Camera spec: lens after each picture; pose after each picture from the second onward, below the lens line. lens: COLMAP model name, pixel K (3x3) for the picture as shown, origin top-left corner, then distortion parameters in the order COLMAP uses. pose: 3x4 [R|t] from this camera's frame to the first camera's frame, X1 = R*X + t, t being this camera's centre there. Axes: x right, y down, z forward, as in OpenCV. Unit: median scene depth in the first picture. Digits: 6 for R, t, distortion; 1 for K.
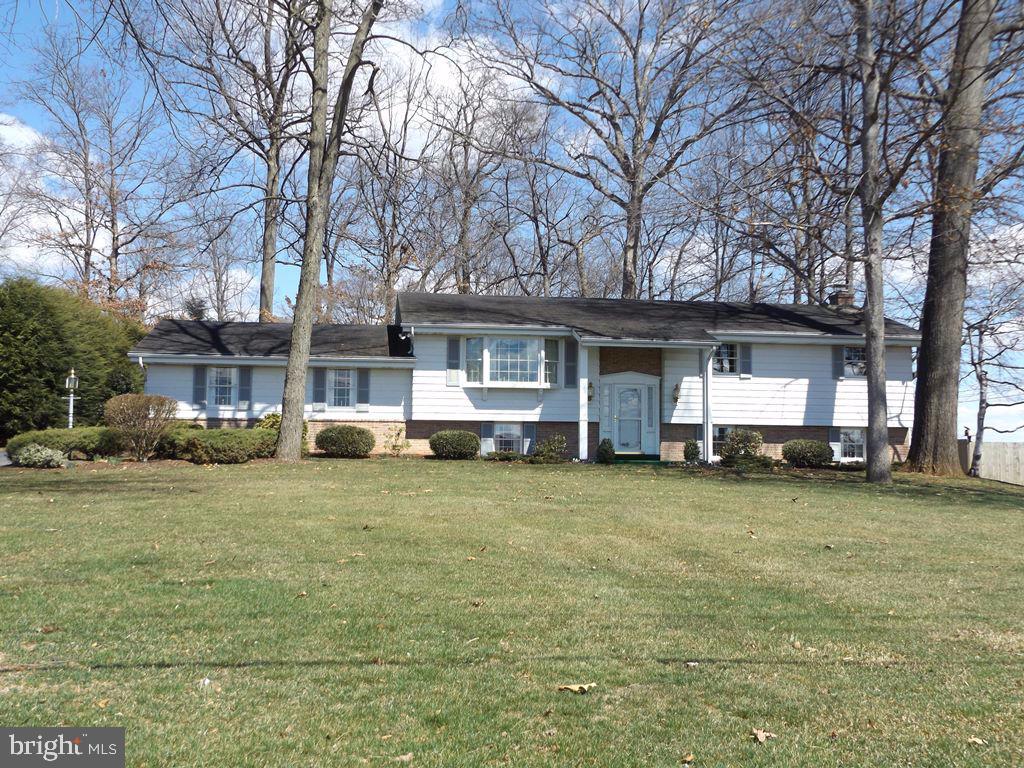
lens RADIAL K [[1086.1, 0, 512.0], [0, 1086.1, 384.0], [0, 0, 1]] dist [0.080084, 0.009685]
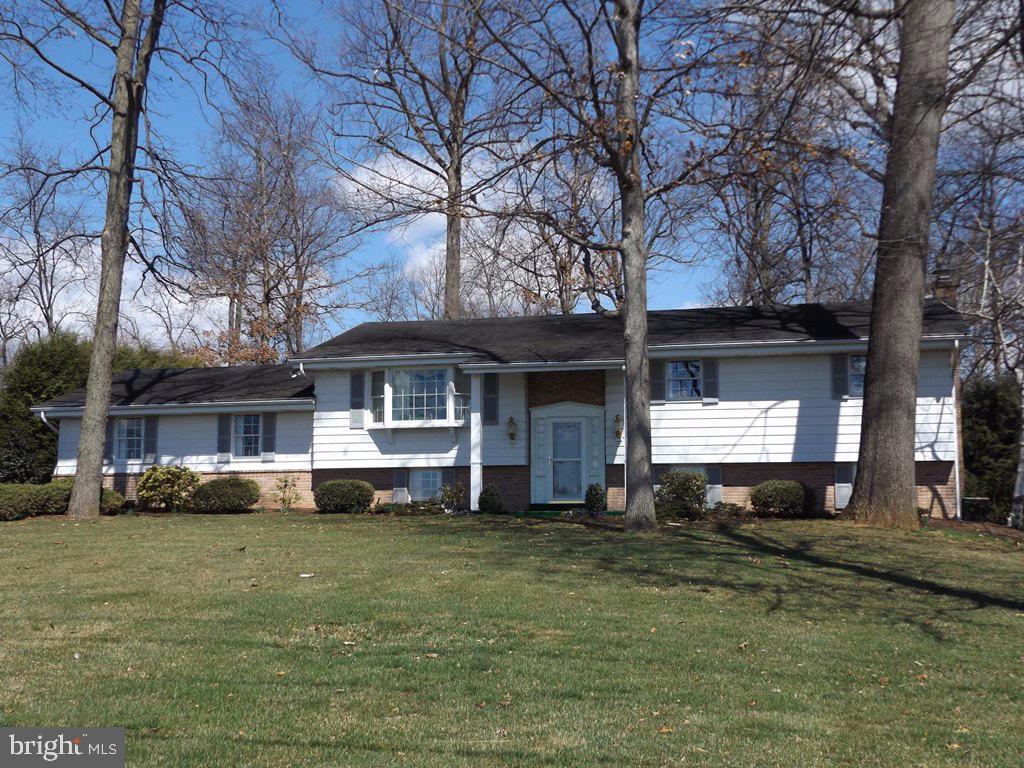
lens RADIAL K [[1336.3, 0, 512.0], [0, 1336.3, 384.0], [0, 0, 1]] dist [0.112161, -0.029386]
pose [[0.923235, -0.052256, -0.380667, 0.463097], [0.038831, 0.998326, -0.042869, 0.017006], [0.382270, 0.024797, 0.923718, 0.066024]]
